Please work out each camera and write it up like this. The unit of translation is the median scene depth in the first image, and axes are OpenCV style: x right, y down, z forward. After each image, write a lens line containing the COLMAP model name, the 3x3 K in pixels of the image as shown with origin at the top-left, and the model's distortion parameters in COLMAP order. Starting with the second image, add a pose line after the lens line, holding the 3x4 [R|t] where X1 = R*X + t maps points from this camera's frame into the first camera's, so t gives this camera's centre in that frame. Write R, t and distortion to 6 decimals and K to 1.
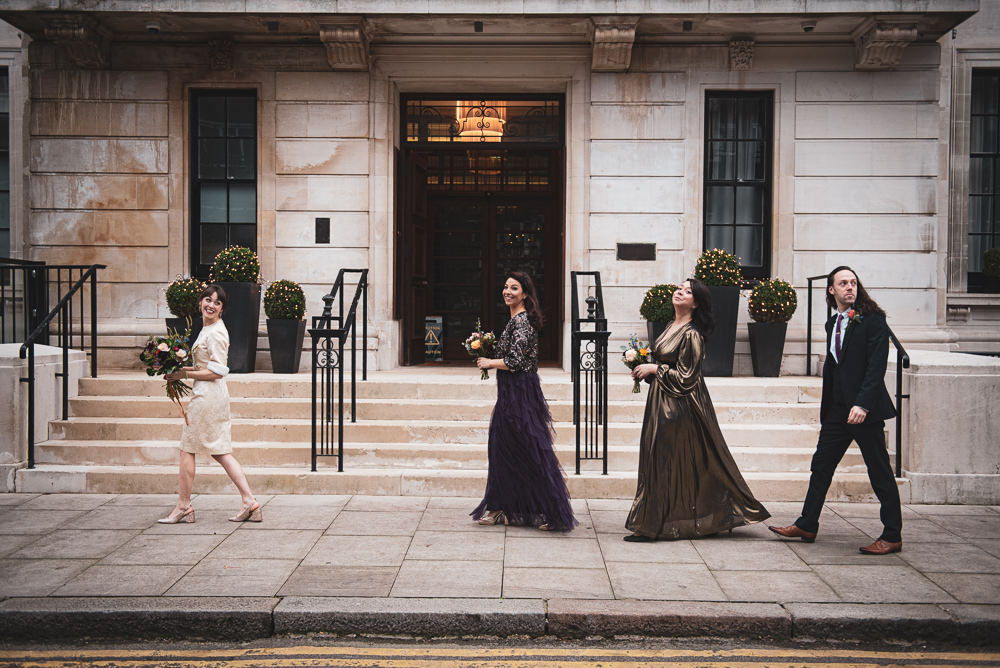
lens RADIAL K [[1181.1, 0, 497.5], [0, 1181.1, 335.2], [0, 0, 1]] dist [0.038993, 0.000000]
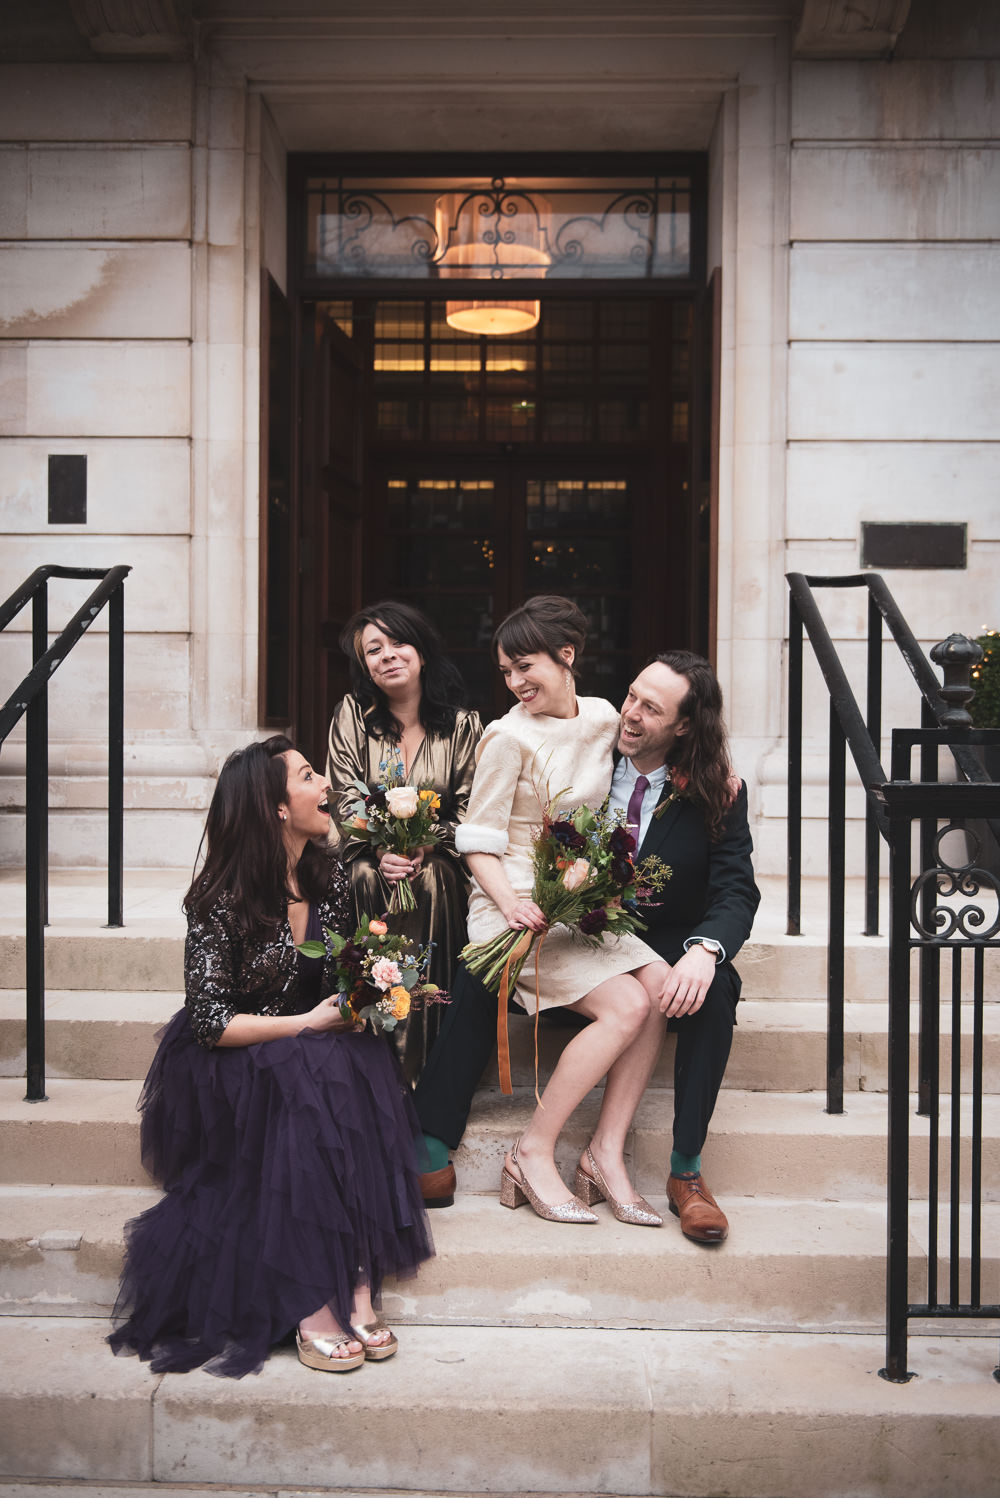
lens RADIAL K [[1398.4, 0, 494.1], [0, 1398.4, 752.6], [0, 0, 1]] dist [-0.014004, 0.000000]
pose [[0.999932, 0.001471, -0.011544, -0.008546], [-0.001428, 0.999992, 0.003790, -0.007563], [0.011549, -0.003773, 0.999926, 0.563275]]
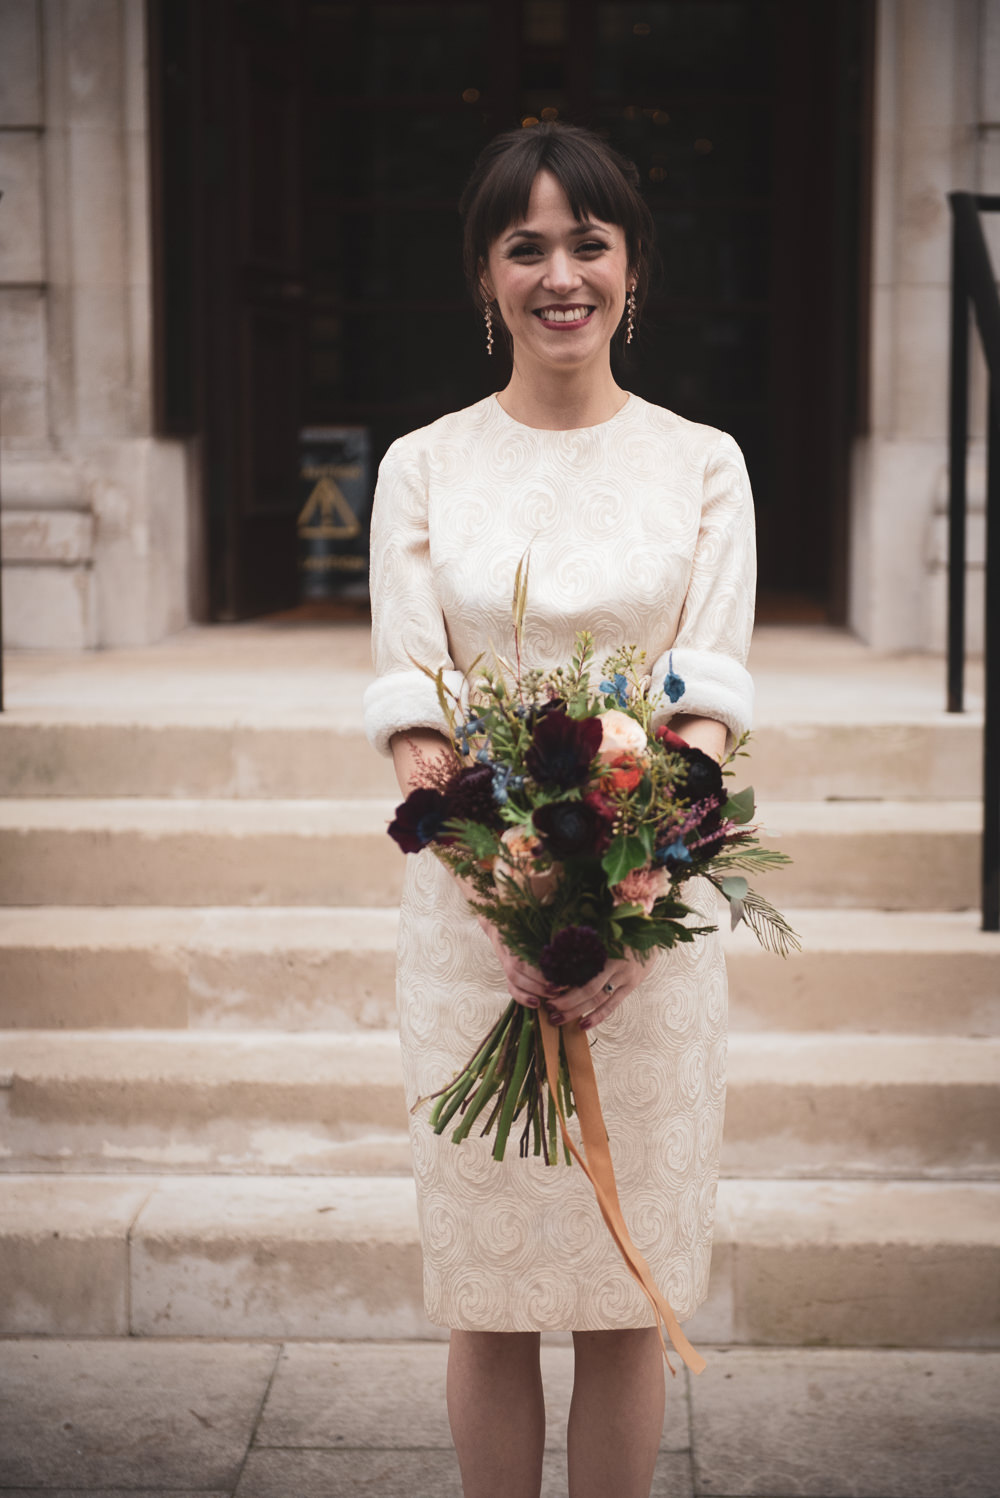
lens RADIAL K [[2818.1, 0, 509.1], [0, 2818.1, 751.6], [0, 0, 1]] dist [0.091958, 0.000000]
pose [[0.999910, -0.007933, -0.010825, -0.010851], [0.008870, 0.995944, 0.089540, -0.000174], [0.010071, -0.089628, 0.995924, 0.425578]]
